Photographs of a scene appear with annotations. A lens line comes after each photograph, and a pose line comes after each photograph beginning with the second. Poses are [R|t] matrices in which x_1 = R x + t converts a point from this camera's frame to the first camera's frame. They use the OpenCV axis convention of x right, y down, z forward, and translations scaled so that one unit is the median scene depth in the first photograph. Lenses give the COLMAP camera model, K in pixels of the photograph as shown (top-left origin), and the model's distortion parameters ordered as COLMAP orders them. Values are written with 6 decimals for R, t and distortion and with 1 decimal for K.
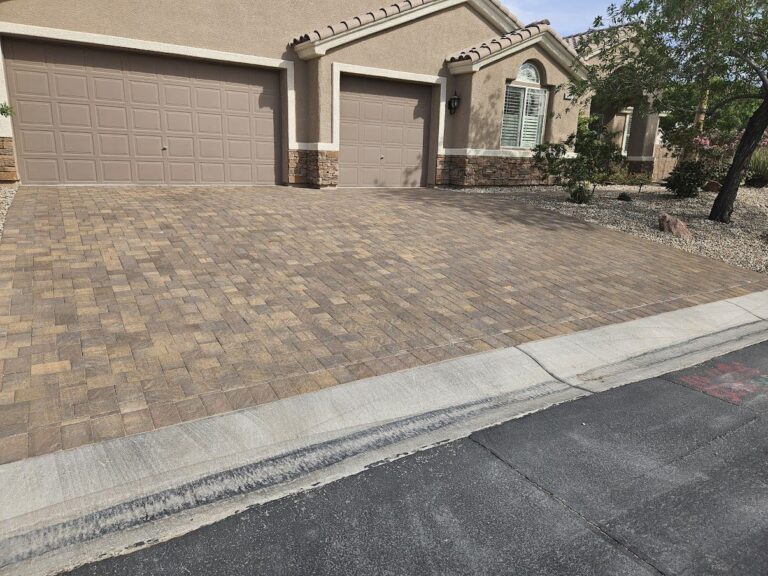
lens RADIAL K [[513.3, 0, 380.3], [0, 513.3, 283.5], [0, 0, 1]] dist [0.081990, -0.076312]
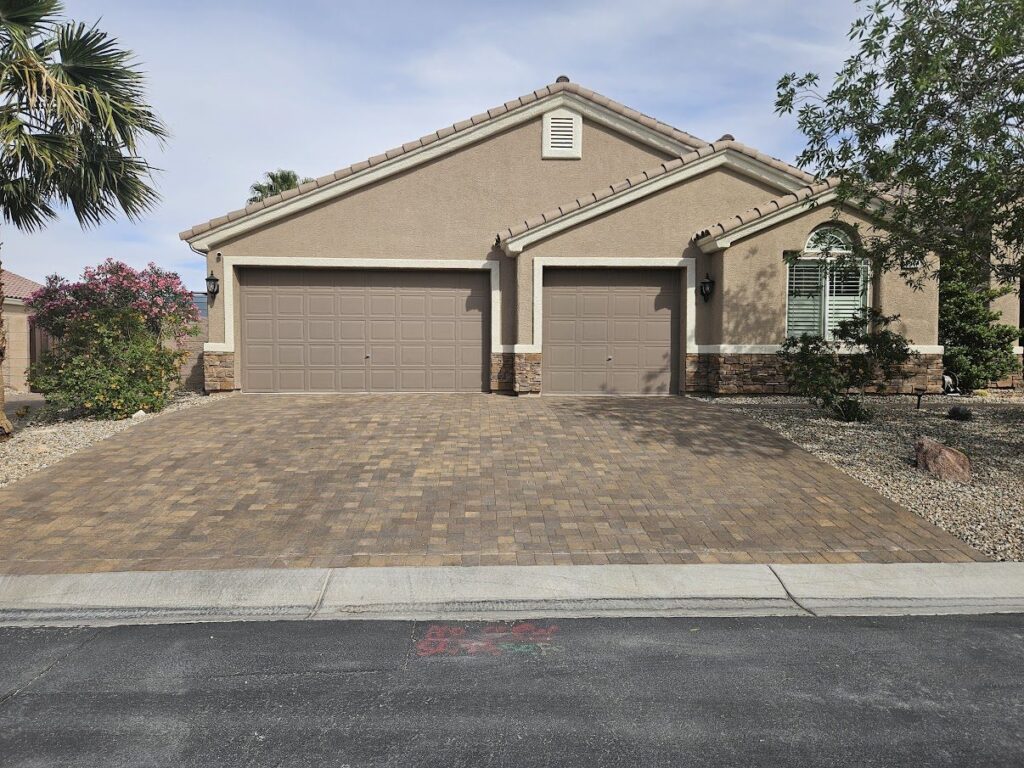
lens RADIAL K [[684.4, 0, 507.1], [0, 684.4, 378.0], [0, 0, 1]] dist [0.081990, -0.076312]
pose [[0.872293, -0.009373, -0.488894, 0.426074], [-0.092603, 0.978557, -0.183984, -0.003447], [0.480136, 0.205761, 0.852721, 0.019485]]
